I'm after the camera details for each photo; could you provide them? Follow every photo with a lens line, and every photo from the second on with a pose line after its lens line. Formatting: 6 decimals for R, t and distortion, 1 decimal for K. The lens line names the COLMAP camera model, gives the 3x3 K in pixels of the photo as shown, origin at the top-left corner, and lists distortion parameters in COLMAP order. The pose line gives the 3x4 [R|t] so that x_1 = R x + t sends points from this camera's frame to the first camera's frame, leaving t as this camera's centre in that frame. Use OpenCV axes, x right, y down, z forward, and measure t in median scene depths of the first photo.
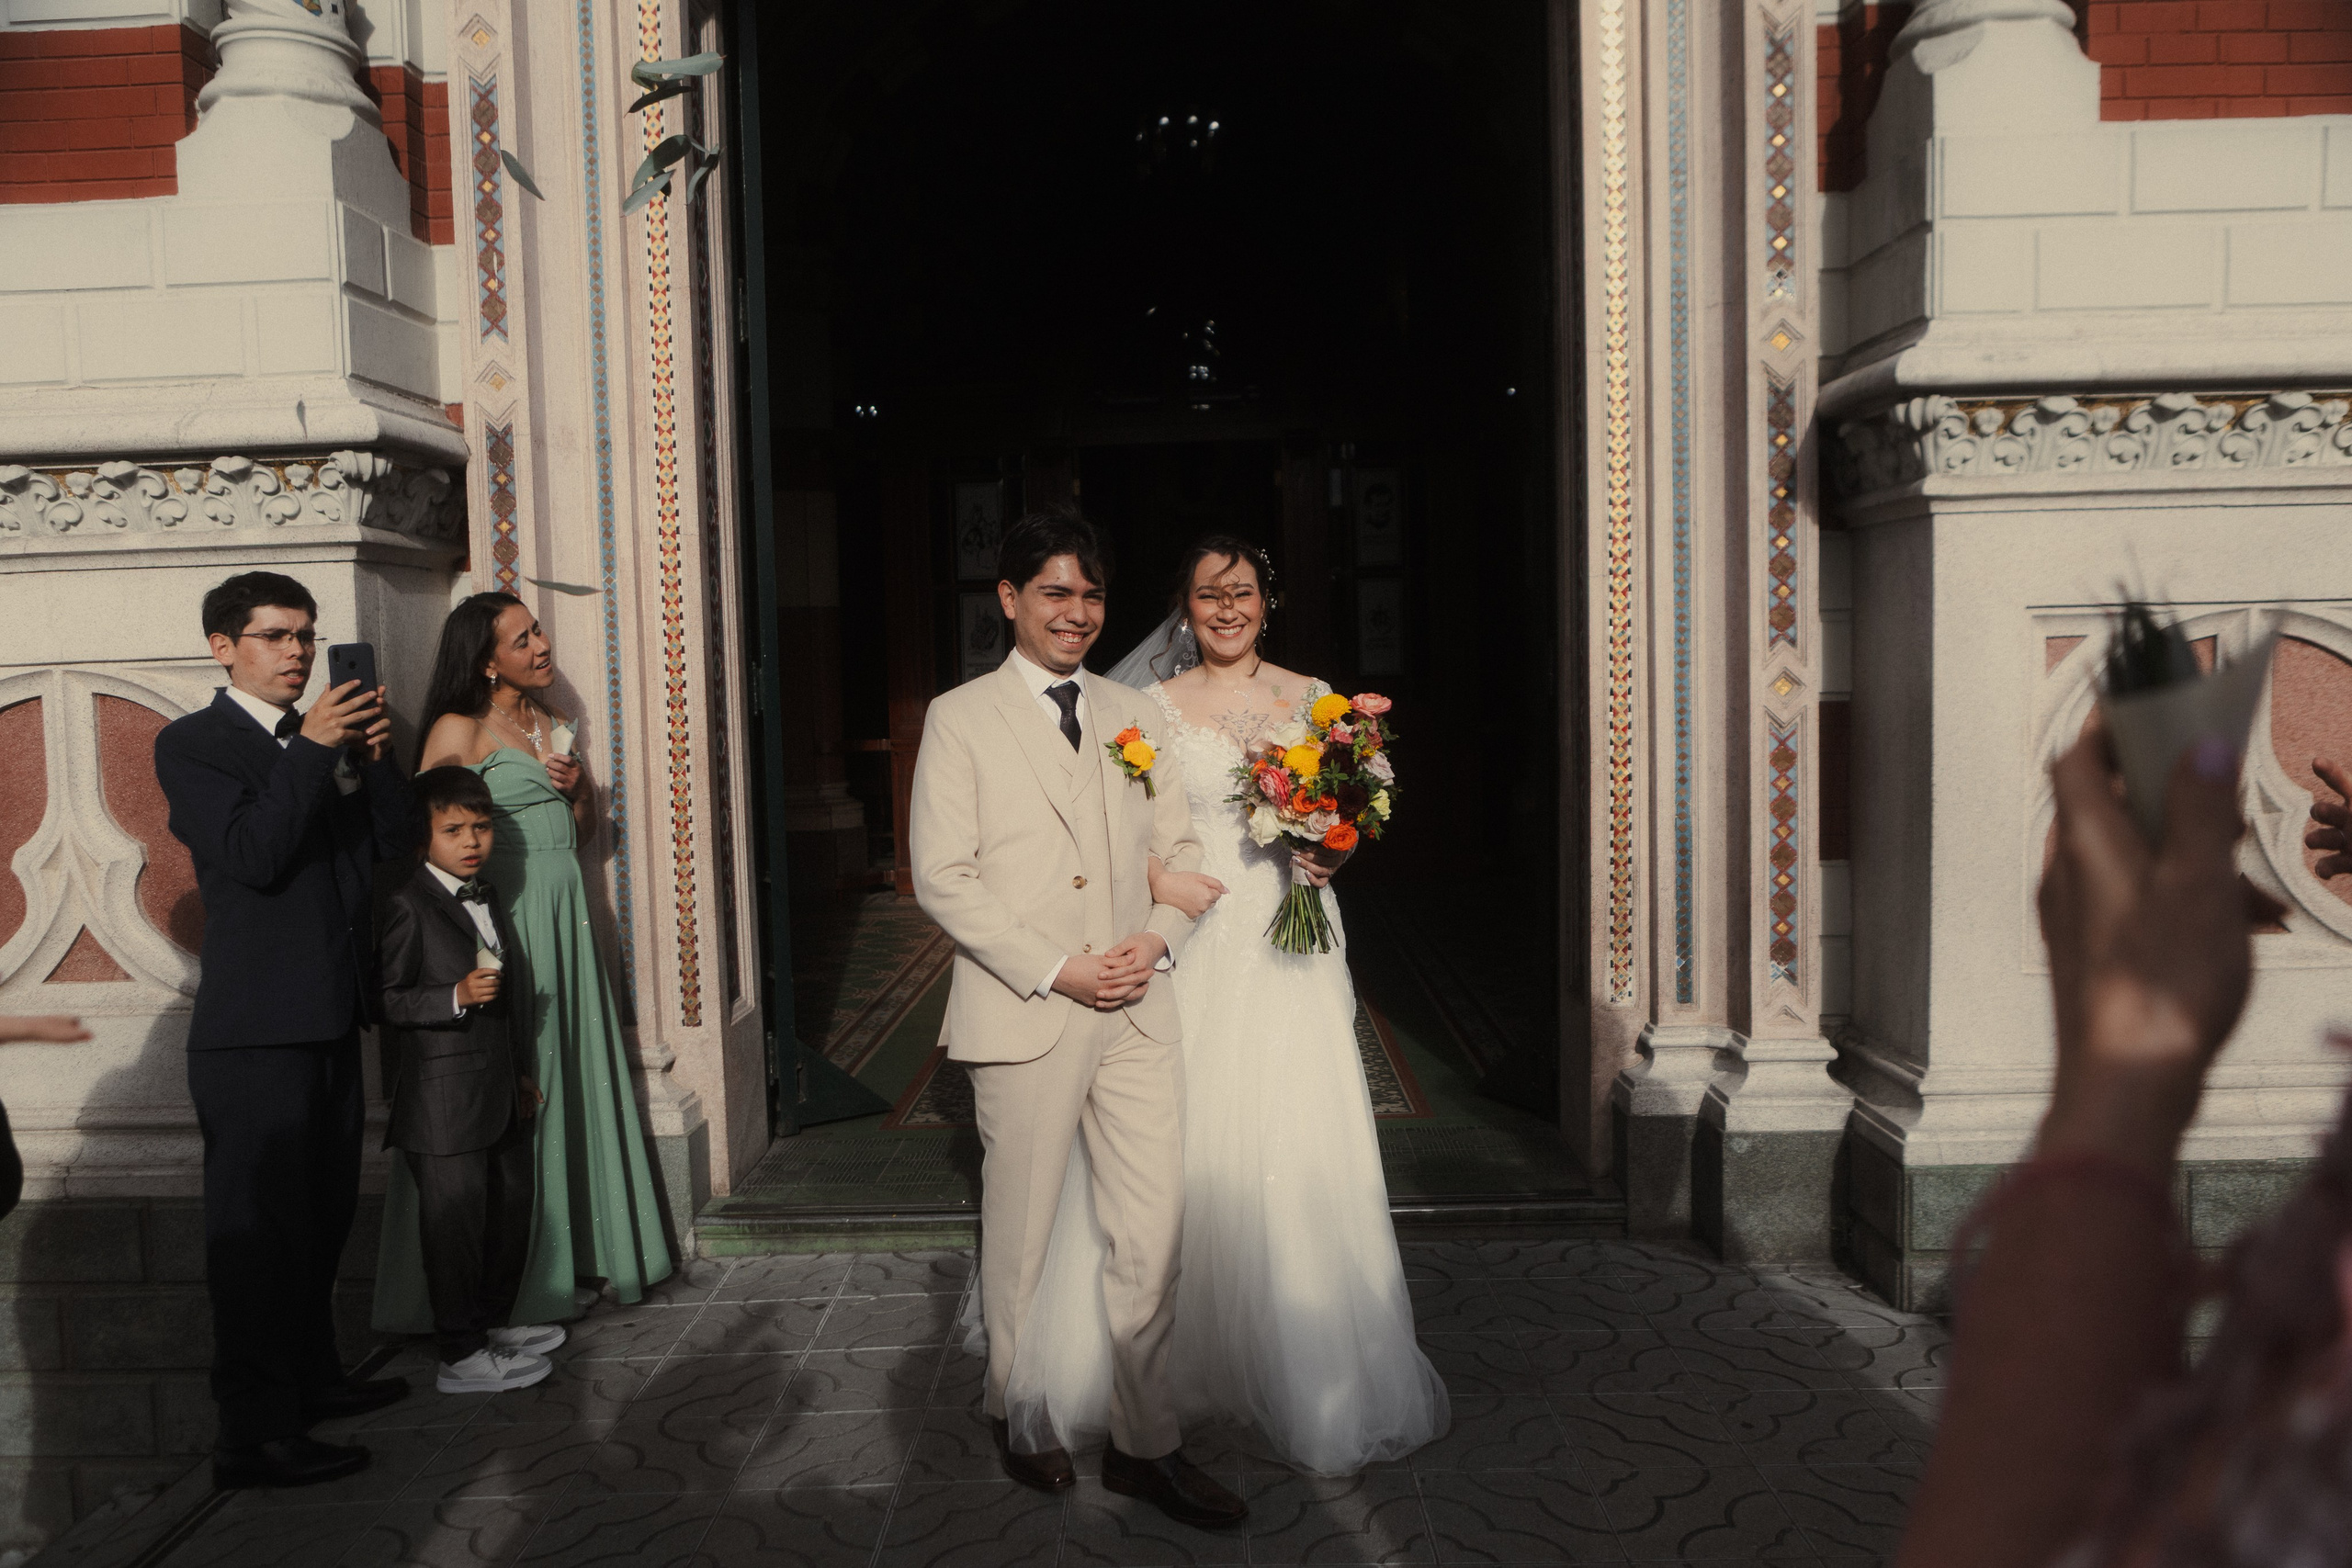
lens RADIAL K [[1637.2, 0, 1174.7], [0, 1637.2, 750.8], [0, 0, 1]] dist [0.006088, 0.000236]
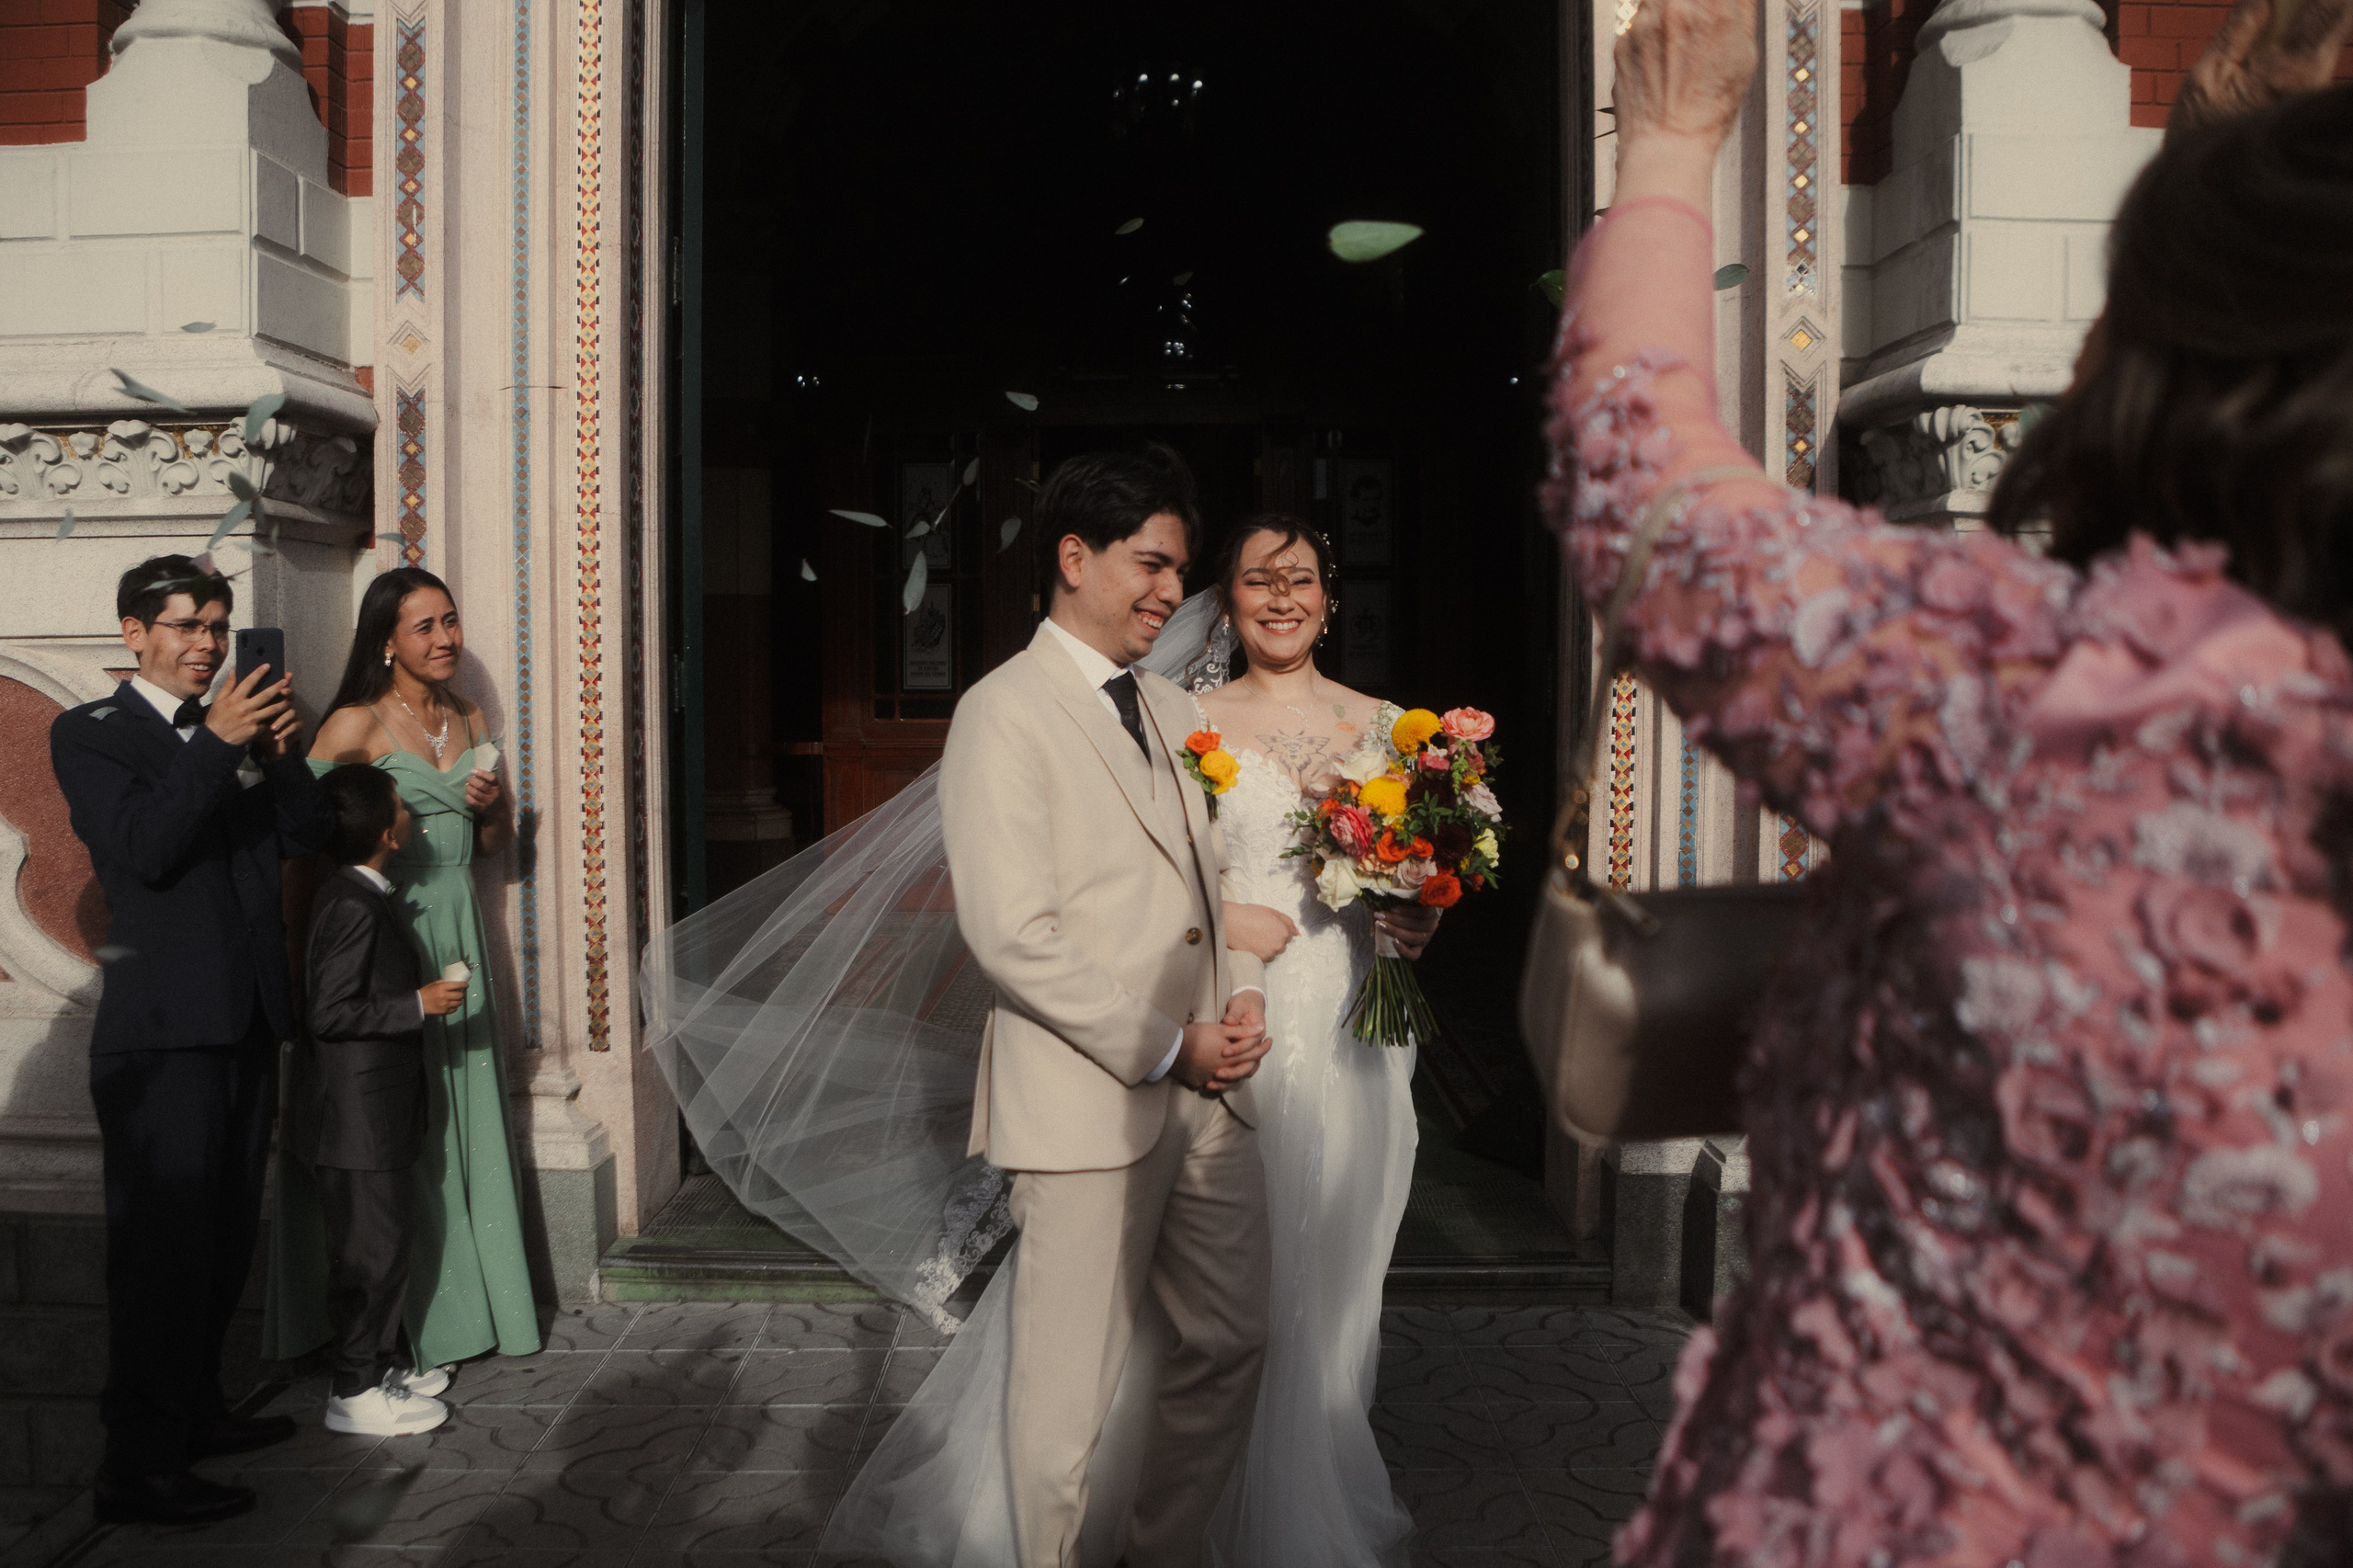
lens RADIAL K [[4704.0, 0, 1176.0], [0, 4704.0, 772.4], [0, 0, 1]] dist [-0.627583, 0.064792]
pose [[0.999503, 0.026527, 0.017051, -0.021635], [-0.026662, 0.999614, 0.007748, -0.016072], [-0.016838, -0.008199, 0.999825, -1.595377]]
